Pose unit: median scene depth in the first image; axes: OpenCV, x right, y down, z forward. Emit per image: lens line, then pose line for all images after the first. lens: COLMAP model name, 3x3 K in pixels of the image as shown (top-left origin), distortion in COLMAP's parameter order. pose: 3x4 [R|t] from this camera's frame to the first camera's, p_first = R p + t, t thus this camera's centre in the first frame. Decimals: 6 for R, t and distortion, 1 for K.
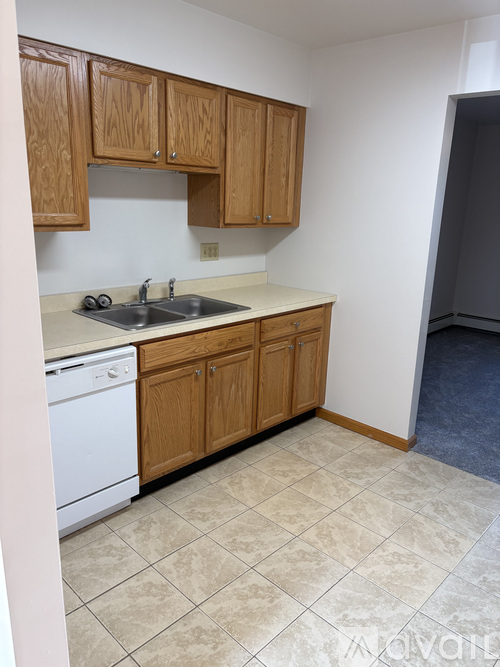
lens RADIAL K [[499.4, 0, 249.2], [0, 499.4, 333.6], [0, 0, 1]] dist [0.004045, 0.001737]
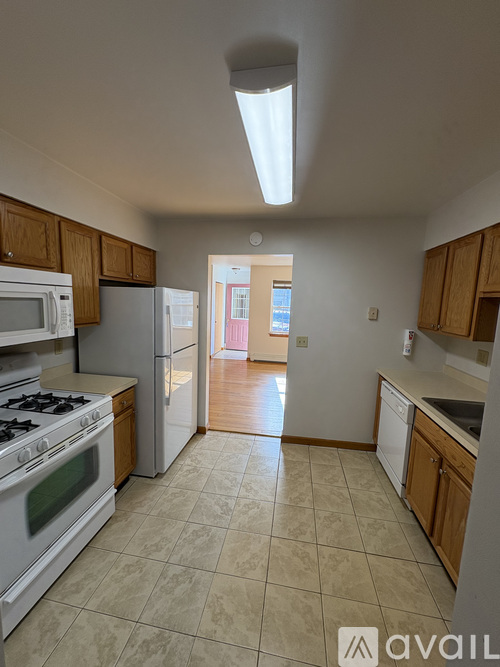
lens RADIAL K [[266.4, 0, 248.5], [0, 266.4, 333.9], [0, 0, 1]] dist [0.000059, 0.000003]
pose [[-0.823586, 0.010728, -0.567090, 0.714264], [-0.206328, 0.925655, 0.317163, -0.358692], [0.528332, 0.378217, -0.760143, 1.326398]]
